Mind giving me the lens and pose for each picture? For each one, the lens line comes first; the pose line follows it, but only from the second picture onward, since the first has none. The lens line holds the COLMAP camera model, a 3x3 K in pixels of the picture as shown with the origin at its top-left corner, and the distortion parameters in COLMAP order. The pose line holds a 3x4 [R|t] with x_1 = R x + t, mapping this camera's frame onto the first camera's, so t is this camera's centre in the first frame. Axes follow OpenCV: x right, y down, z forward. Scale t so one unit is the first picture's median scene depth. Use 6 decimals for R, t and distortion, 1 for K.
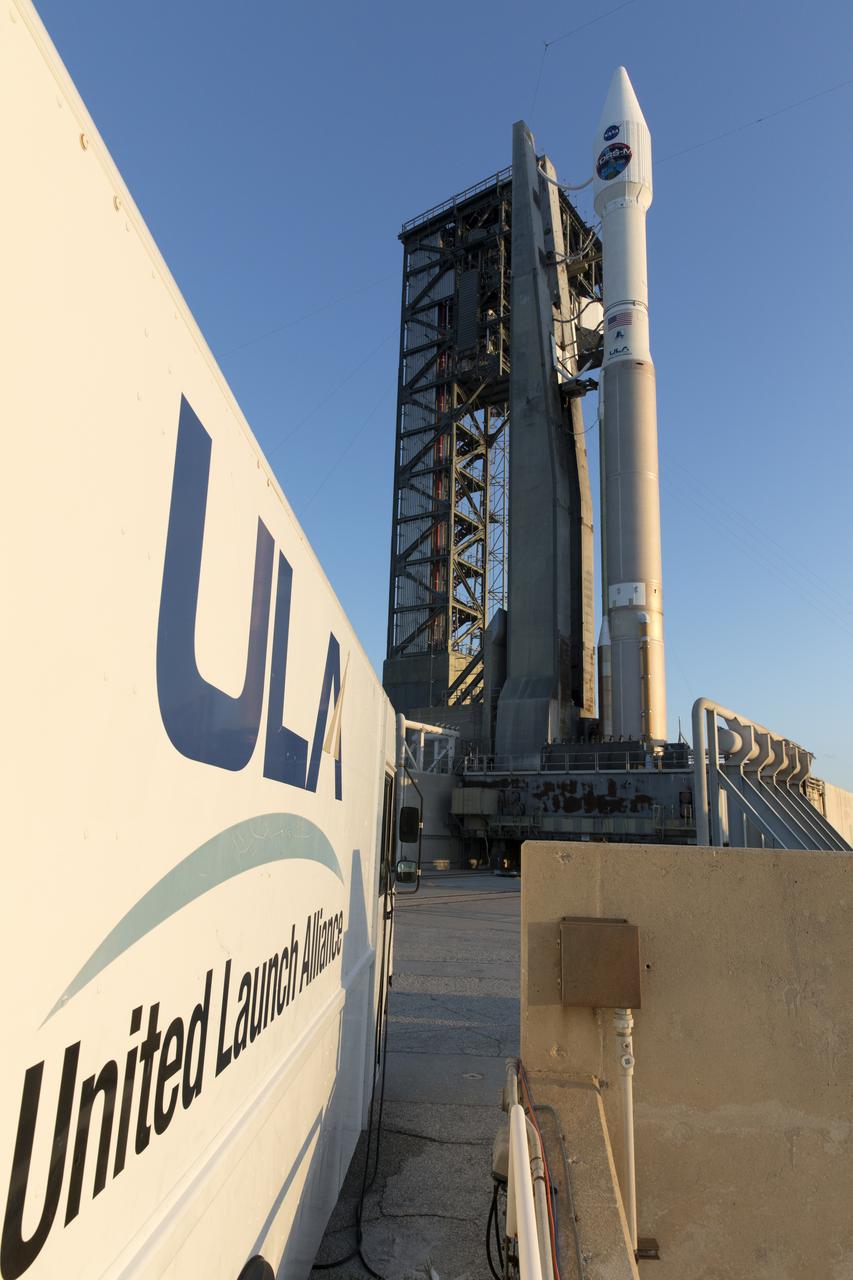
lens RADIAL K [[838.5, 0, 426.5], [0, 838.5, 640.0], [0, 0, 1]] dist [0.015492, -0.001705]
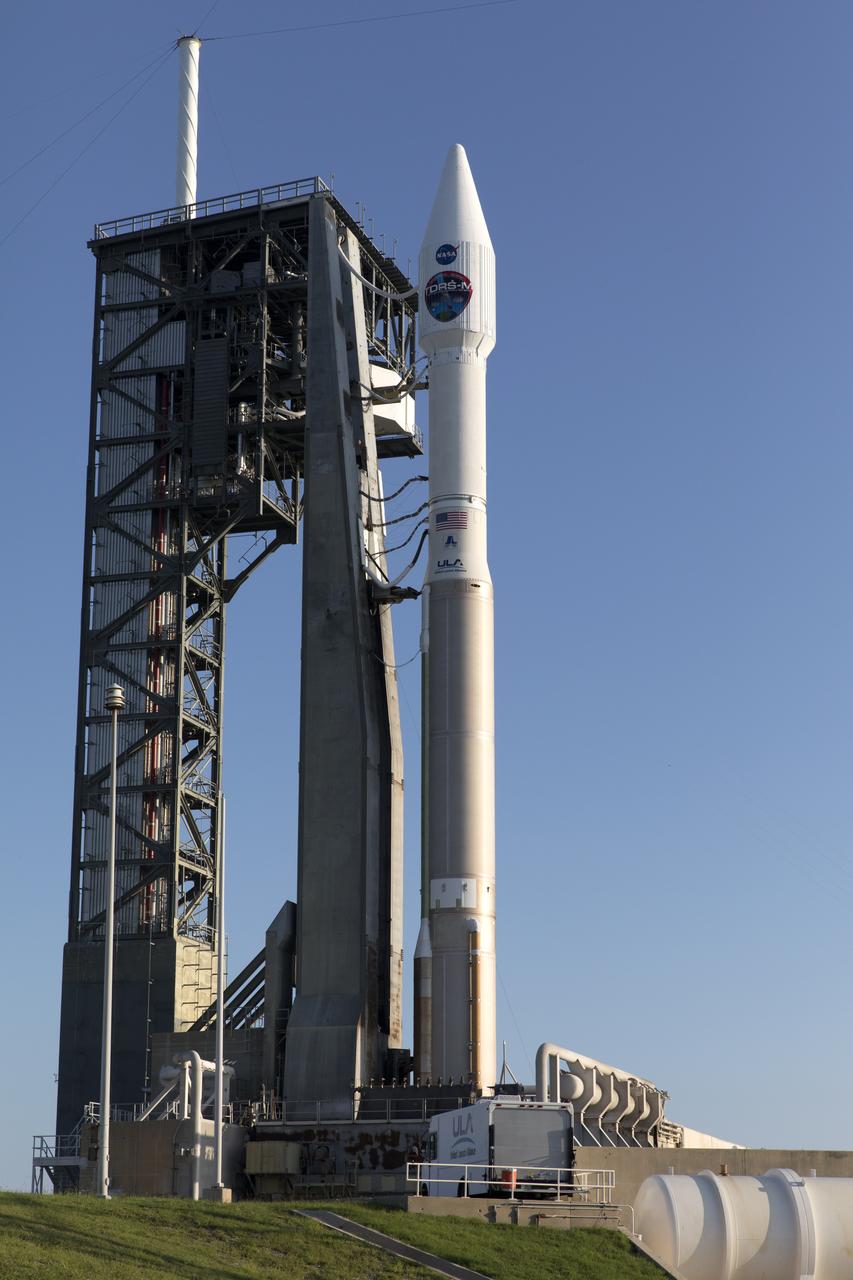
lens RADIAL K [[2395.1, 0, 426.5], [0, 2395.1, 640.0], [0, 0, 1]] dist [0.025975, -0.099445]
pose [[0.957083, 0.047971, 0.285816, -0.403624], [-0.038573, 0.998517, -0.038424, -0.186562], [-0.287235, 0.025750, 0.957514, -1.059223]]
